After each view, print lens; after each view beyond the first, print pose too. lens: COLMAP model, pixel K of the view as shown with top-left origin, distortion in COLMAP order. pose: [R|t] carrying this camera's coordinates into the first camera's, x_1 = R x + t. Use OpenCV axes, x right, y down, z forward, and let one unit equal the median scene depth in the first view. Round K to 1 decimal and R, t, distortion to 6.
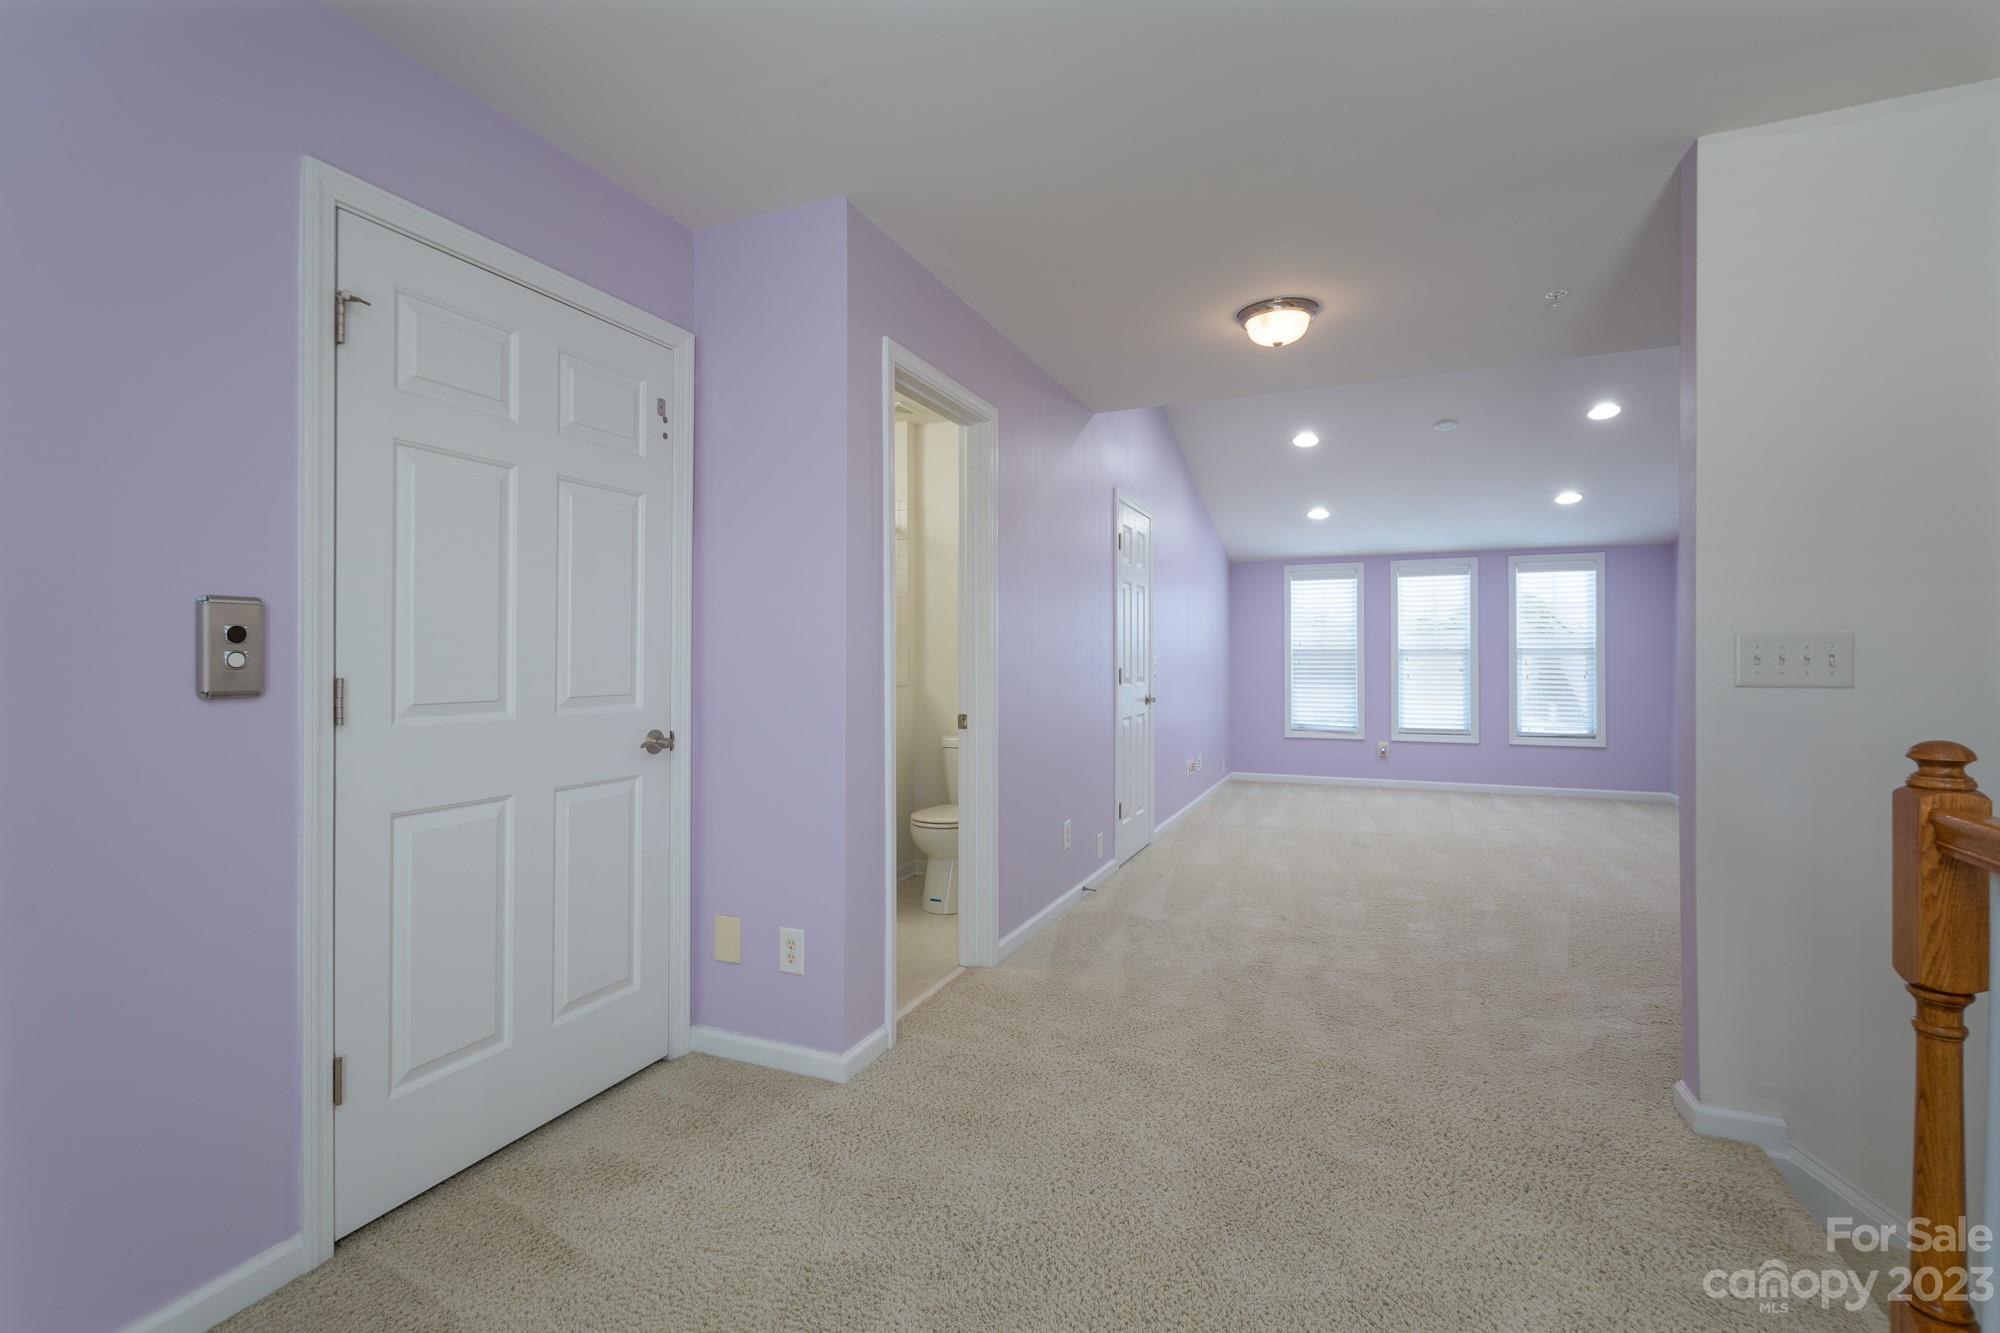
lens RADIAL K [[917.3, 0, 994.1], [0, 917.3, 652.4], [0, 0, 1]] dist [0.014541, -0.000223]
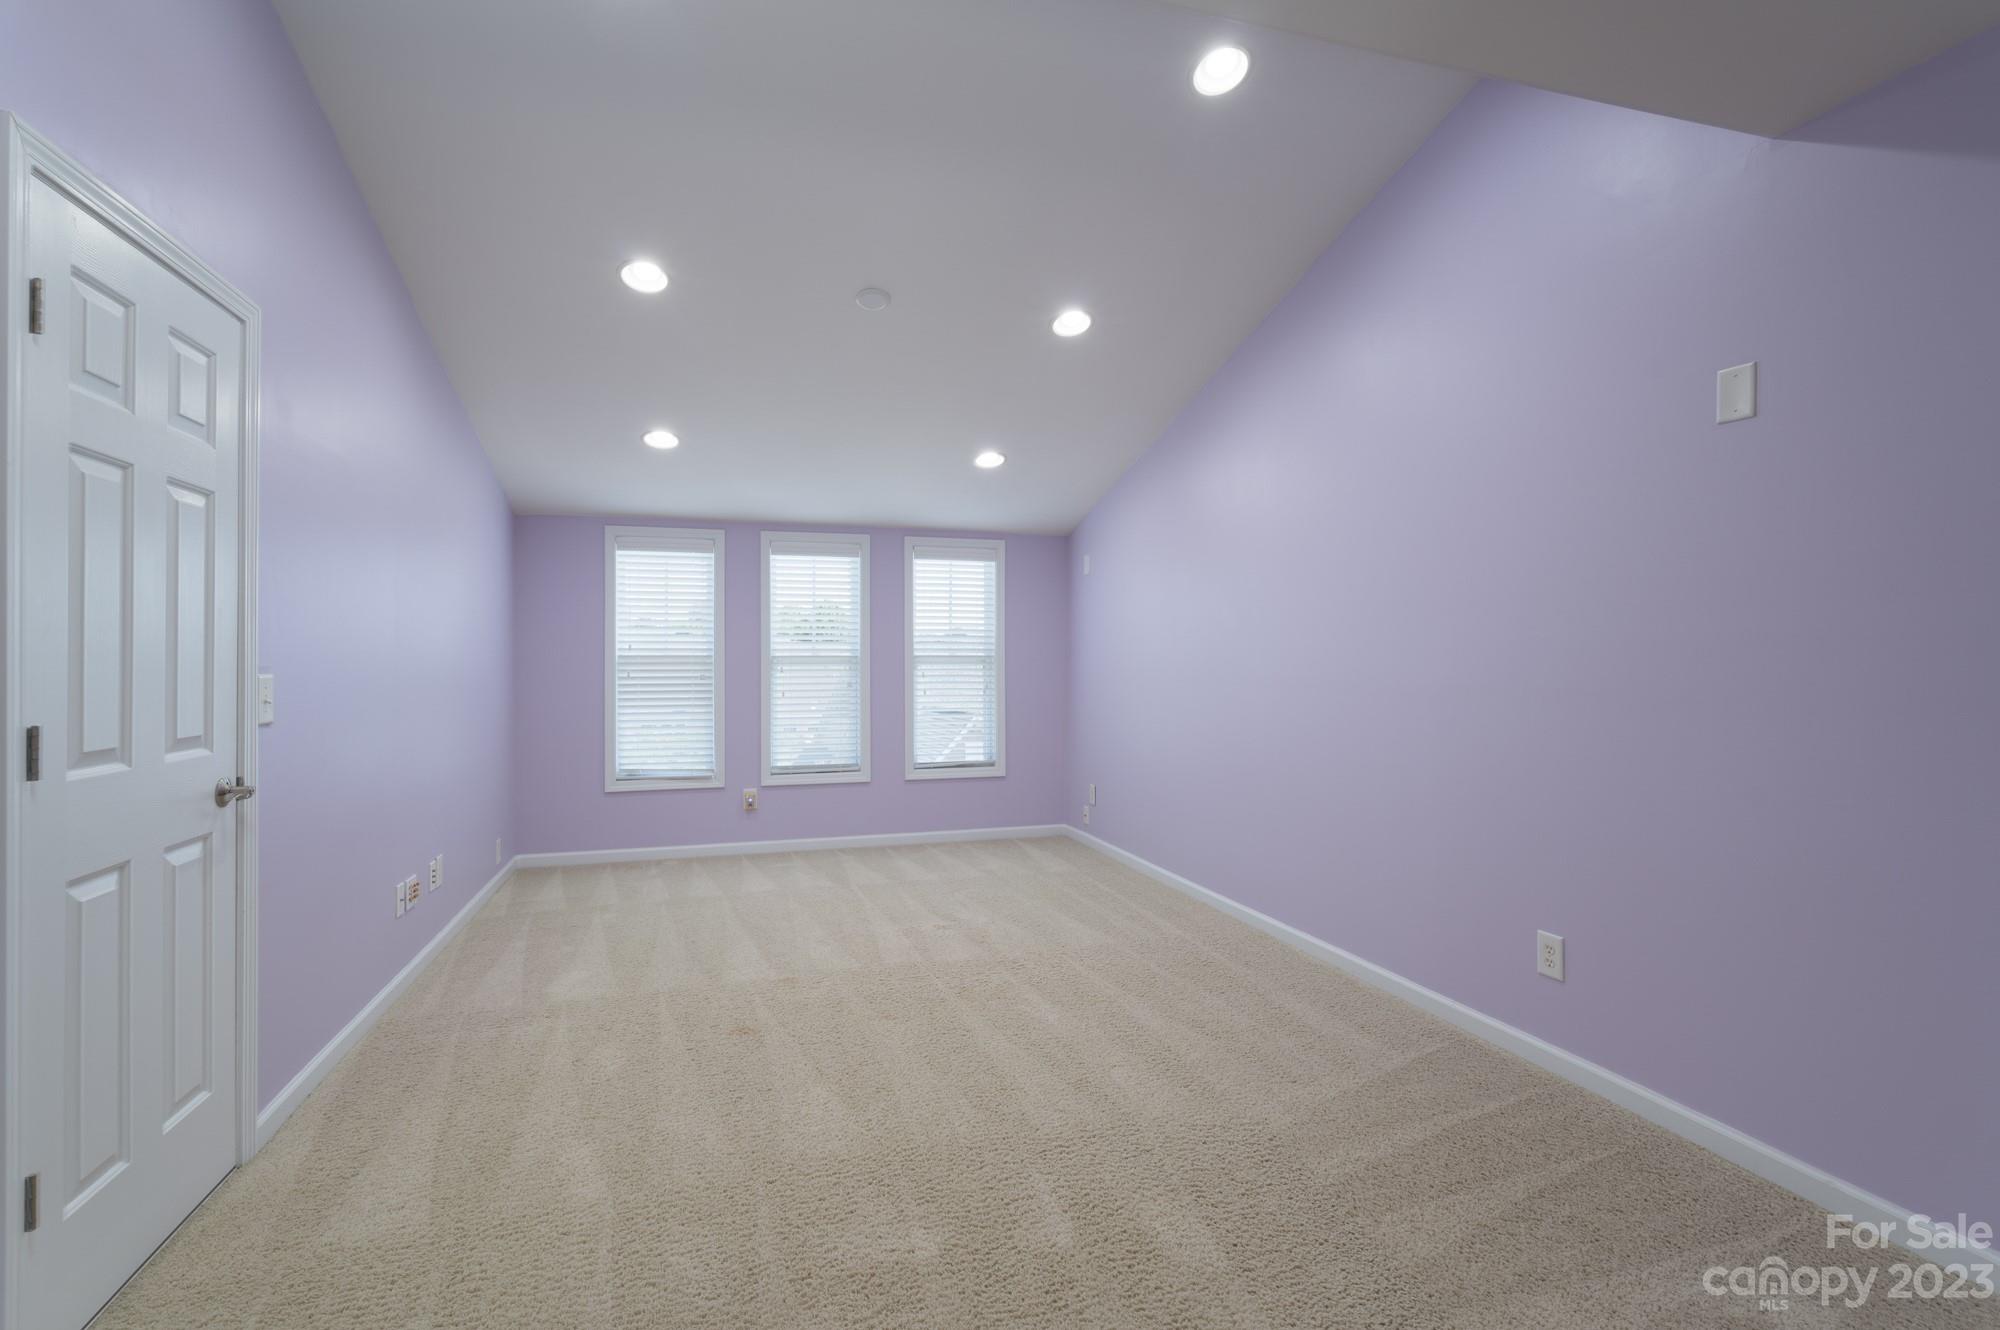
lens RADIAL K [[917.3, 0, 985.8], [0, 917.3, 654.2], [0, 0, 1]] dist [0.014541, -0.000223]
pose [[0.766830, 0.003775, 0.641839, 0.116218], [-0.002235, 0.999992, -0.003211, -0.003506], [-0.641846, 0.001028, 0.766833, 0.364148]]
